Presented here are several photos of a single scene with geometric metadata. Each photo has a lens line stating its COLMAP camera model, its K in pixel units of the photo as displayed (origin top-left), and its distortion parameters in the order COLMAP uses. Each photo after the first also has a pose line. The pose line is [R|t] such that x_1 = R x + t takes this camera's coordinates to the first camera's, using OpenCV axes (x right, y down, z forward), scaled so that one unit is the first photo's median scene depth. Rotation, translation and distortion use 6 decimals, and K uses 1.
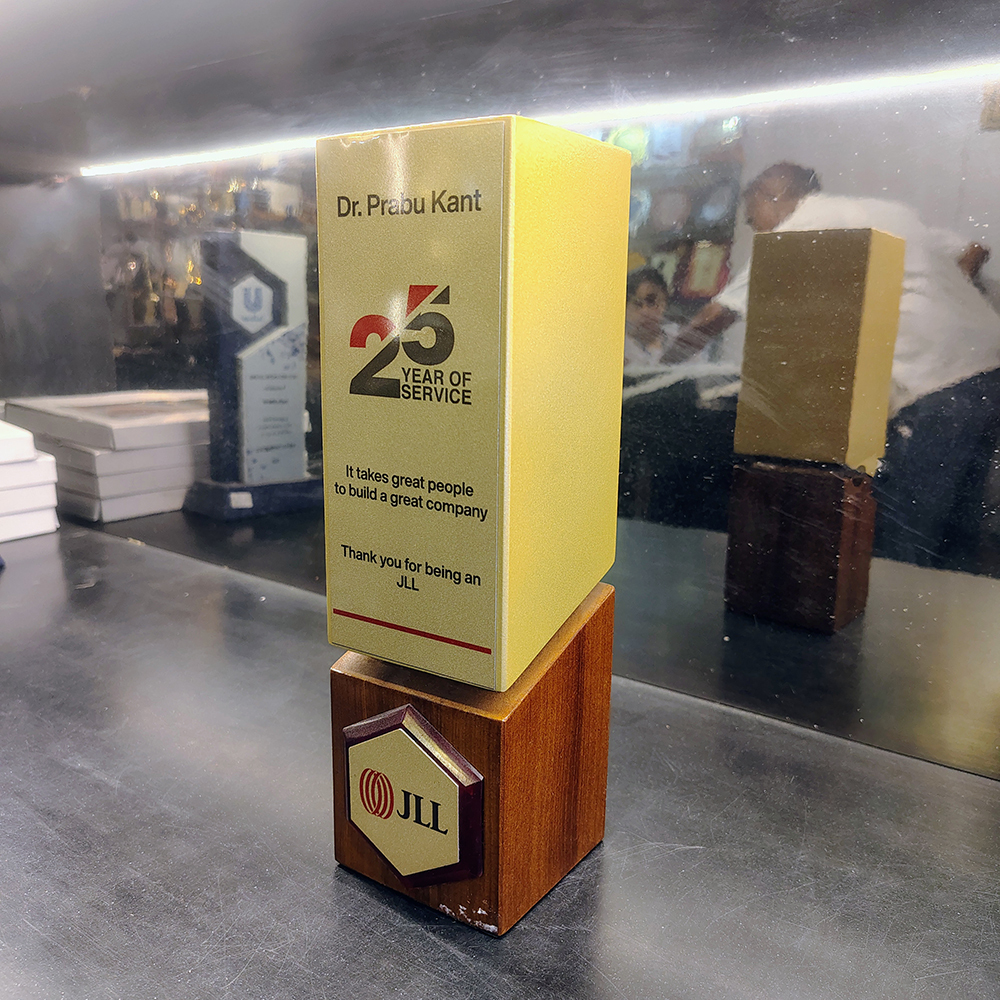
lens RADIAL K [[925.7, 0, 498.2], [0, 925.7, 504.6], [0, 0, 1]] dist [-0.005080, 0.000000]
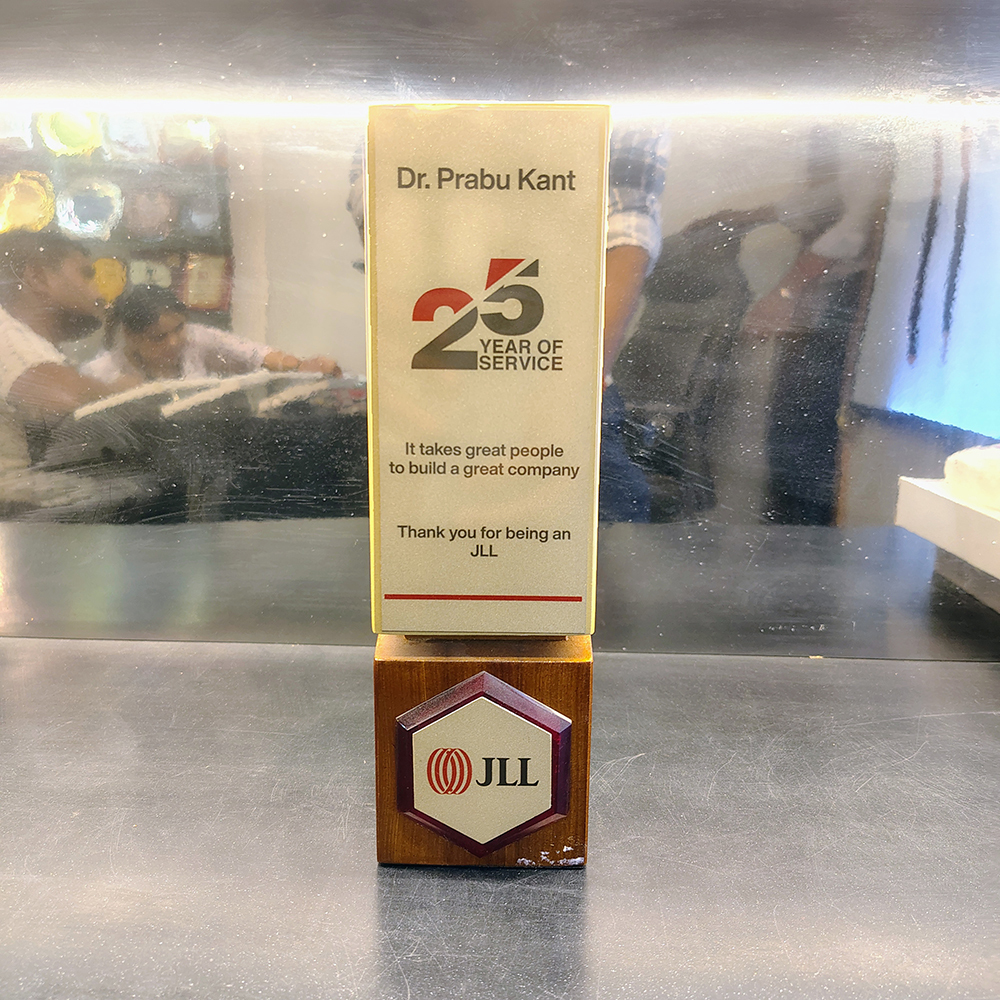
lens RADIAL K [[925.7, 0, 498.0], [0, 925.7, 498.1], [0, 0, 1]] dist [-0.005080, 0.000000]
pose [[0.836297, -0.113309, 0.536441, -0.568117], [0.121088, 0.992423, 0.020851, 0.006478], [-0.534739, 0.047519, 0.843680, 0.115611]]
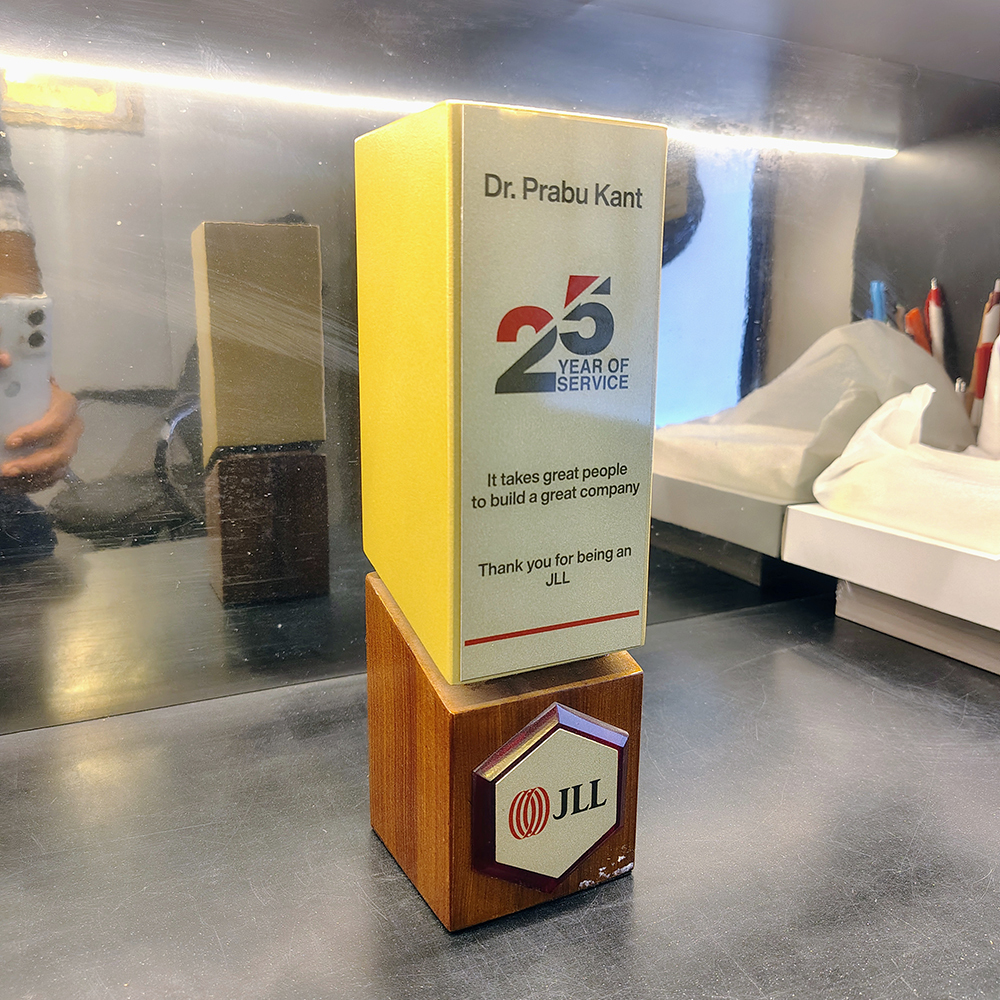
lens RADIAL K [[925.7, 0, 495.0], [0, 925.7, 500.9], [0, 0, 1]] dist [-0.005080, 0.000000]
pose [[0.471203, -0.194439, 0.860326, -0.869098], [0.187528, 0.975184, 0.117688, -0.112647], [-0.861859, 0.105880, 0.495972, 0.509766]]
